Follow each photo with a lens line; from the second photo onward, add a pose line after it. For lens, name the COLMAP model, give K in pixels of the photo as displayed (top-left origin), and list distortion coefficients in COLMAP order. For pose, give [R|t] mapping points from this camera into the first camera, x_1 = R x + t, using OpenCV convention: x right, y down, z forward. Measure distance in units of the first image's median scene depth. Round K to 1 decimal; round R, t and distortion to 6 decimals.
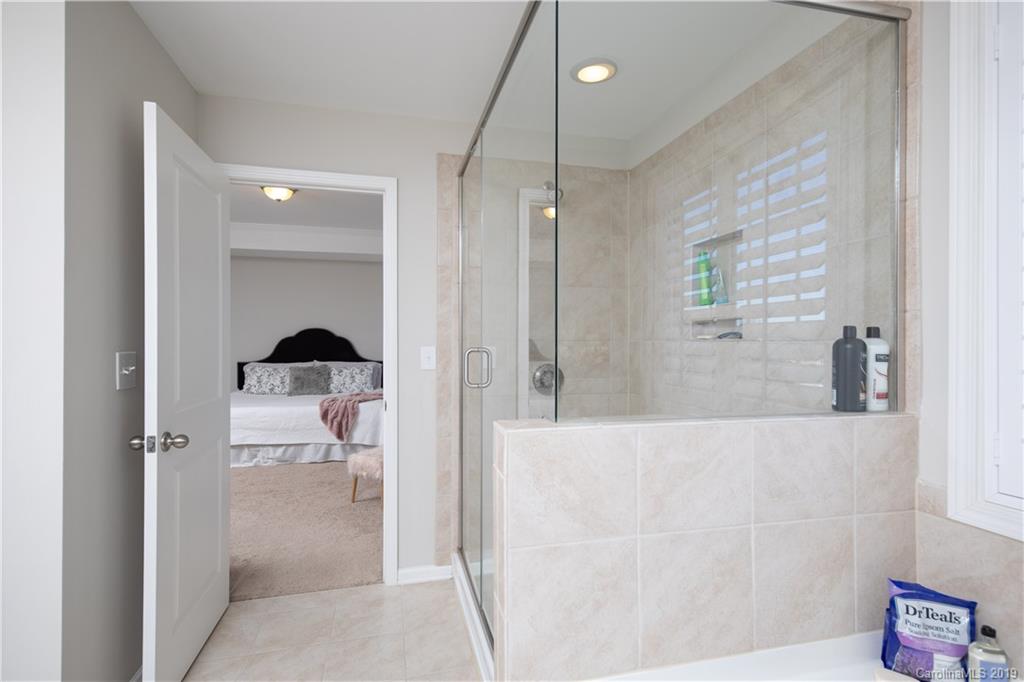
lens RADIAL K [[495.9, 0, 512.0], [0, 495.9, 336.8], [0, 0, 1]] dist [0.016623, 0.000008]
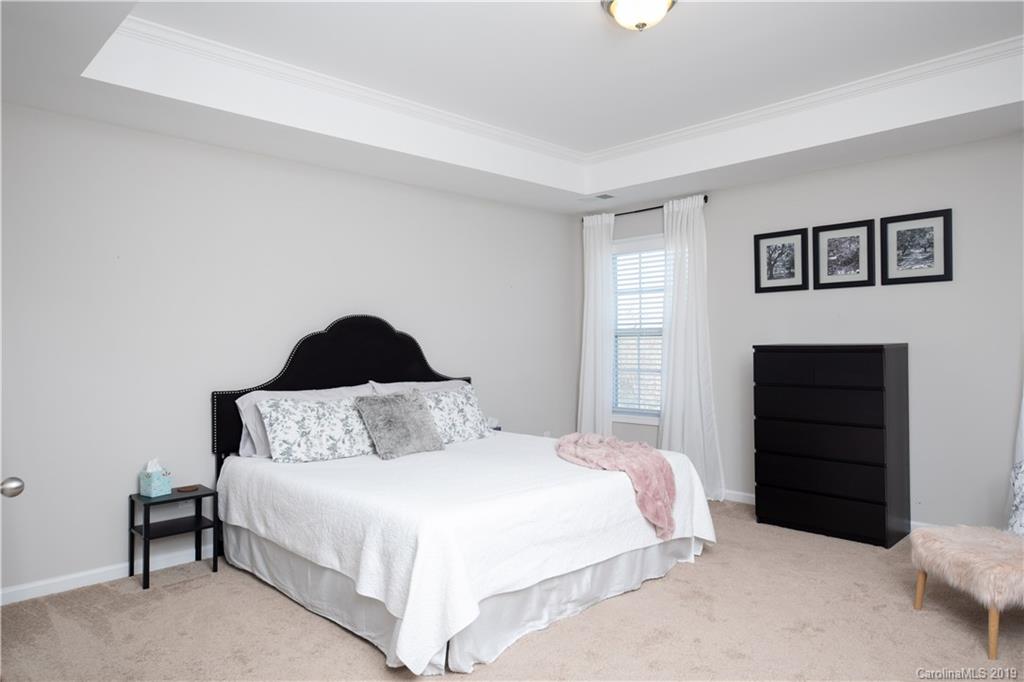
lens RADIAL K [[660.5, 0, 515.6], [0, 660.5, 335.0], [0, 0, 1]] dist [-0.011572, 0.019400]
pose [[0.869822, -0.004187, 0.493348, -0.611014], [0.006660, 0.999973, -0.003255, 0.005101], [-0.493321, 0.006117, 0.869826, 0.379469]]
